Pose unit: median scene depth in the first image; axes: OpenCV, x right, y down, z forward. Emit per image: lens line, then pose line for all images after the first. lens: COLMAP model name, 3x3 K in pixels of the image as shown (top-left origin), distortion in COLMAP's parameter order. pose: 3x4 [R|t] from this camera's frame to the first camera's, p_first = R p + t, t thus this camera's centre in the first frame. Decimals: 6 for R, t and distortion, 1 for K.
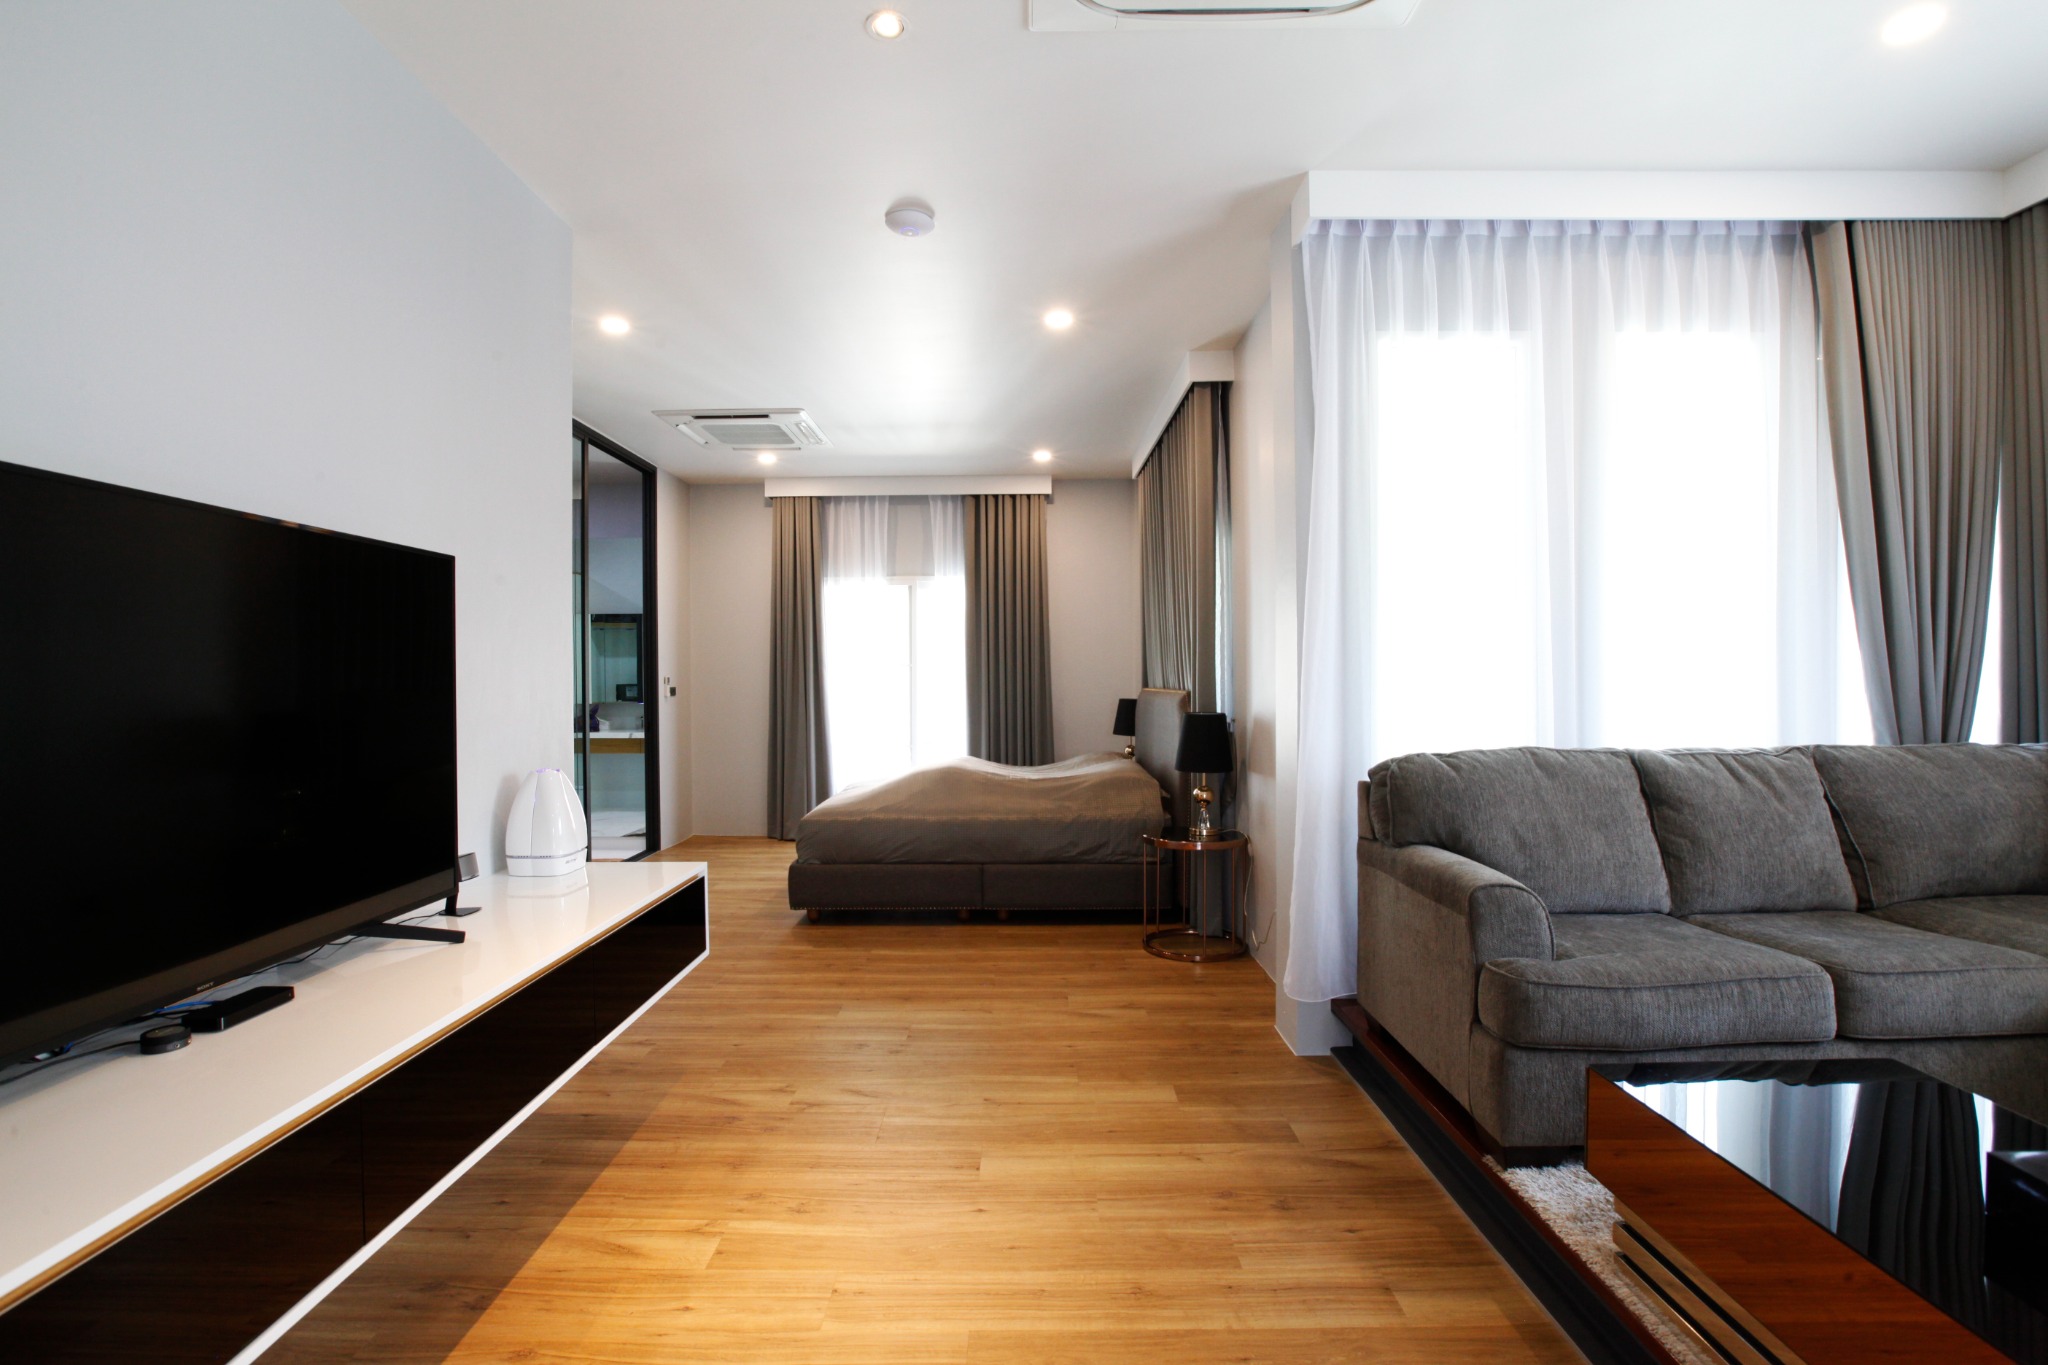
lens RADIAL K [[946.6, 0, 1024.0], [0, 946.6, 682.5], [0, 0, 1]] dist [-0.035985, 0.011379]
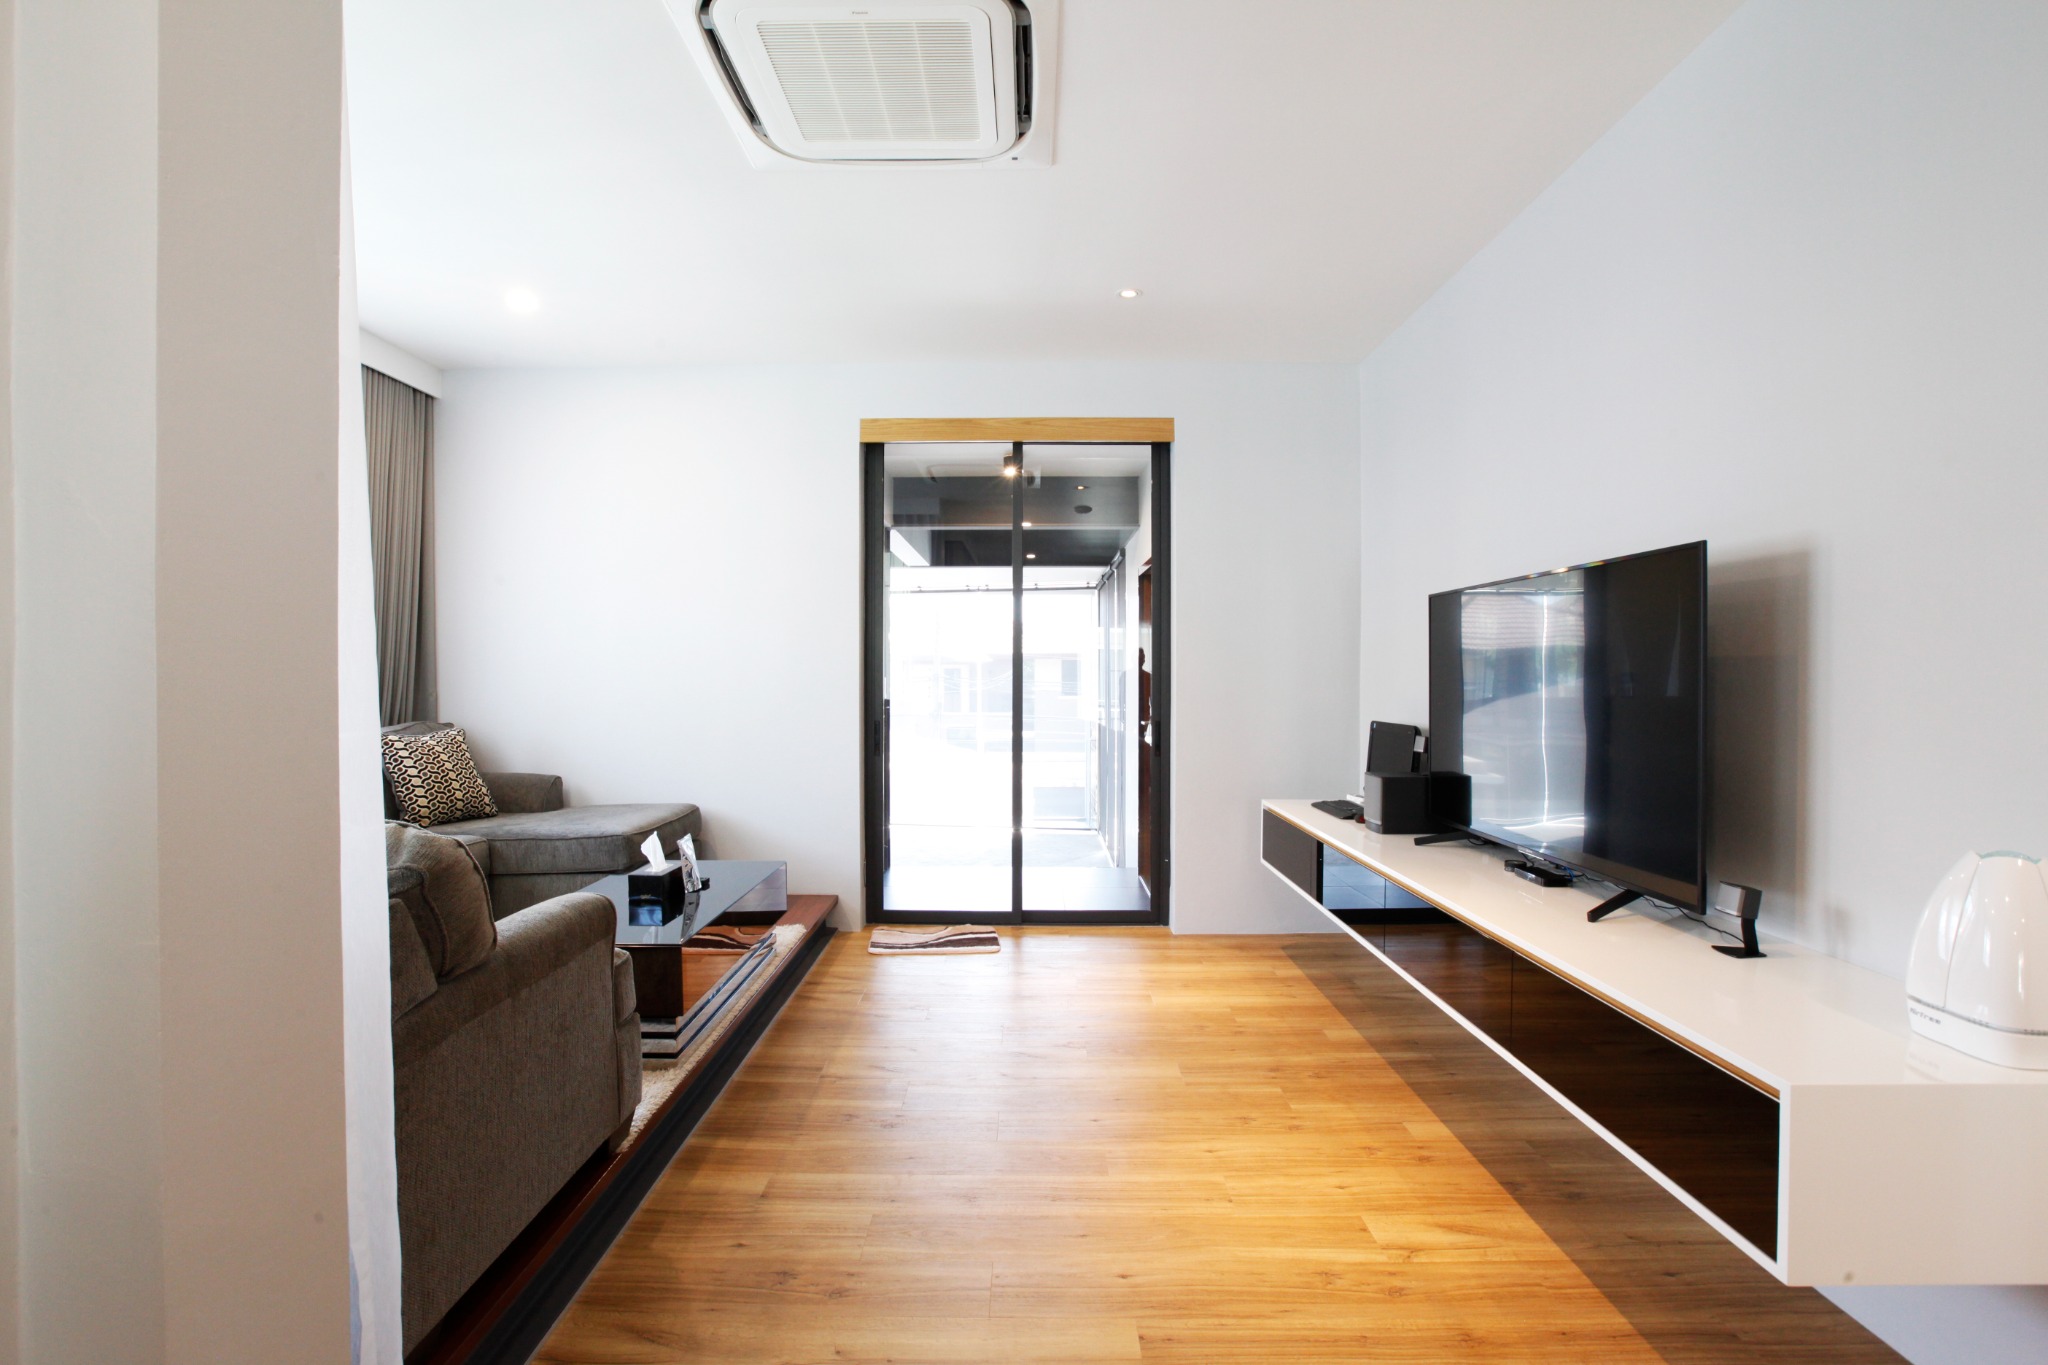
lens RADIAL K [[946.6, 0, 1024.0], [0, 946.6, 682.5], [0, 0, 1]] dist [-0.035985, 0.011379]
pose [[-0.999972, 0.006641, 0.003488, 0.045199], [0.006697, 0.999845, 0.016293, -0.019519], [-0.003379, 0.016316, -0.999861, 2.009500]]
